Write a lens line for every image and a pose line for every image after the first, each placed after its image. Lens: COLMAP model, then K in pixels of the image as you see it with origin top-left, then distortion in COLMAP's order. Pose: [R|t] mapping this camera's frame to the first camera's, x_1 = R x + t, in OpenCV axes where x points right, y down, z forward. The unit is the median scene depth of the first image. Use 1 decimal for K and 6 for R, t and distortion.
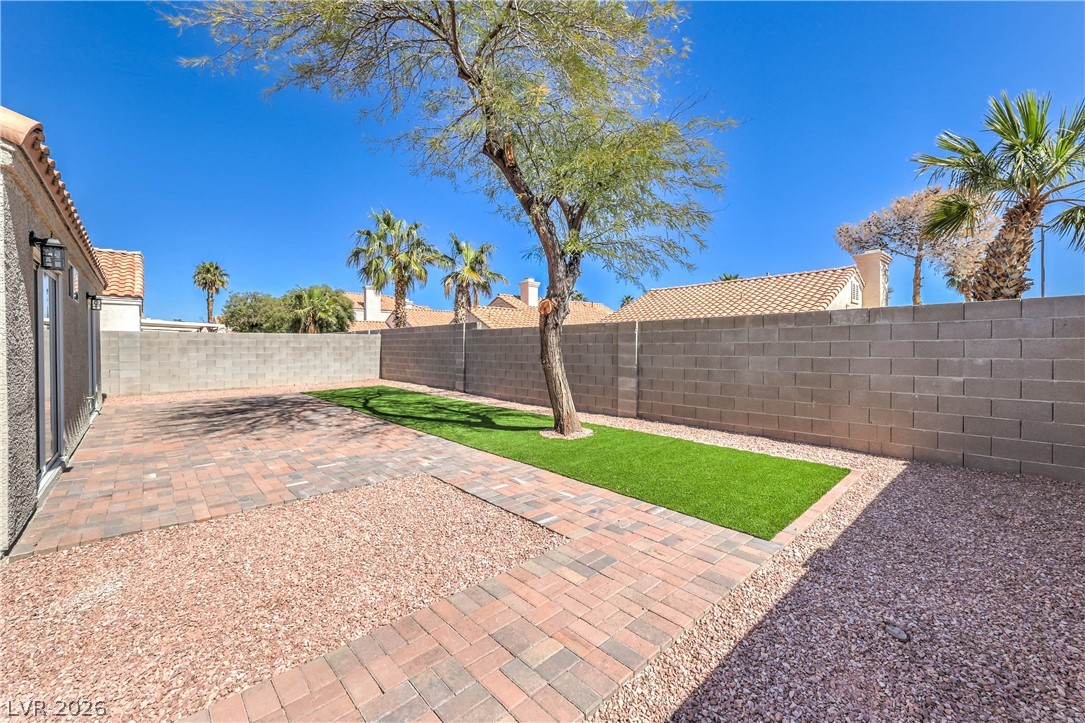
lens RADIAL K [[439.8, 0, 544.6], [0, 439.8, 349.5], [0, 0, 1]] dist [0.002633, 0.000240]
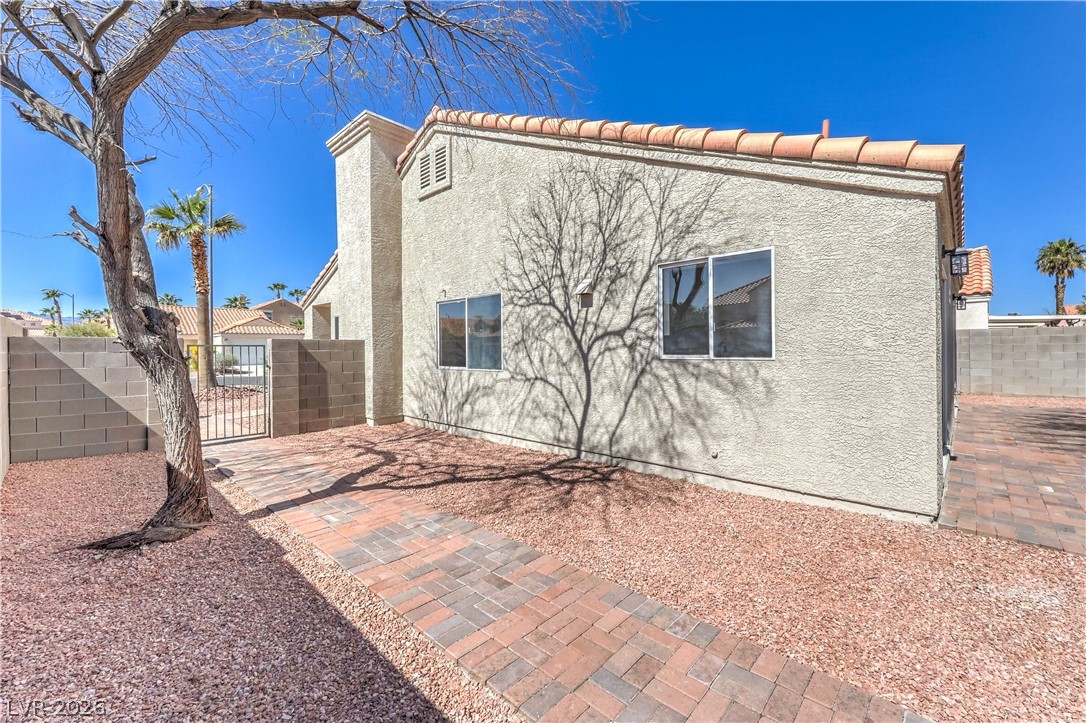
lens RADIAL K [[440.2, 0, 545.1], [0, 440.2, 349.5], [0, 0, 1]] dist [0.002633, 0.000240]
pose [[0.065117, 0.002977, -0.997873, -0.038574], [0.001946, 0.999993, 0.003111, -0.000939], [0.997876, -0.002144, 0.065110, -0.049041]]
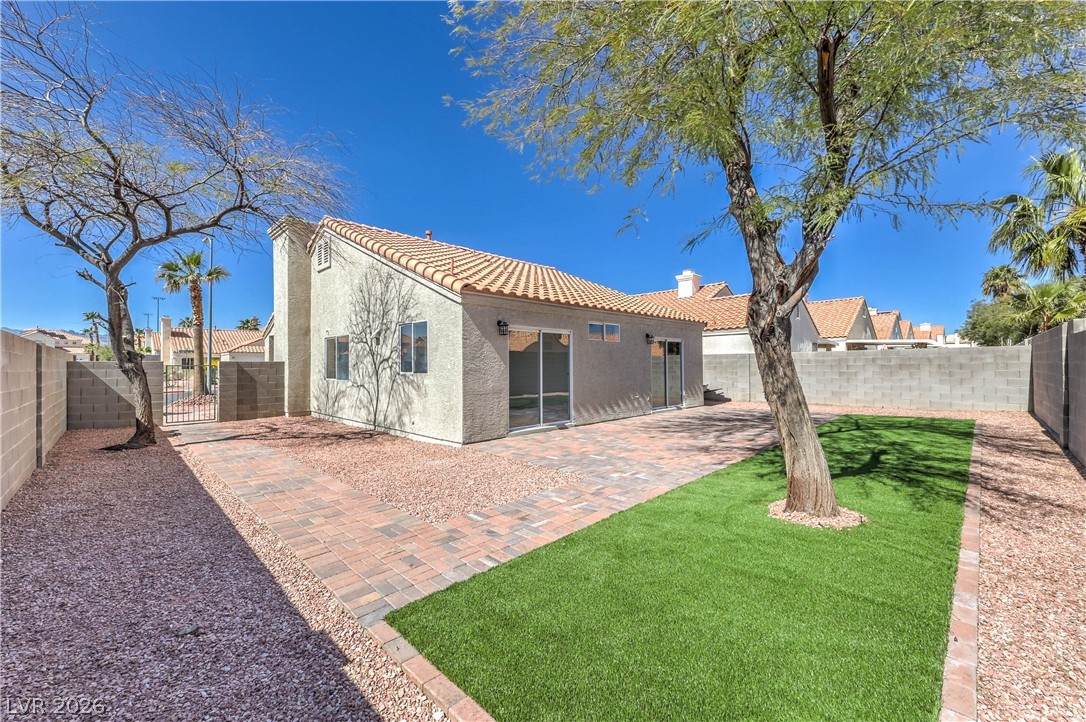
lens RADIAL K [[430.6, 0, 541.5], [0, 430.6, 359.2], [0, 0, 1]] dist [0.000757, 0.000142]
pose [[0.033086, -0.012395, -0.999376, 0.564920], [-0.000258, 0.999923, -0.012411, -0.011722], [0.999452, 0.000669, 0.033080, 0.544921]]
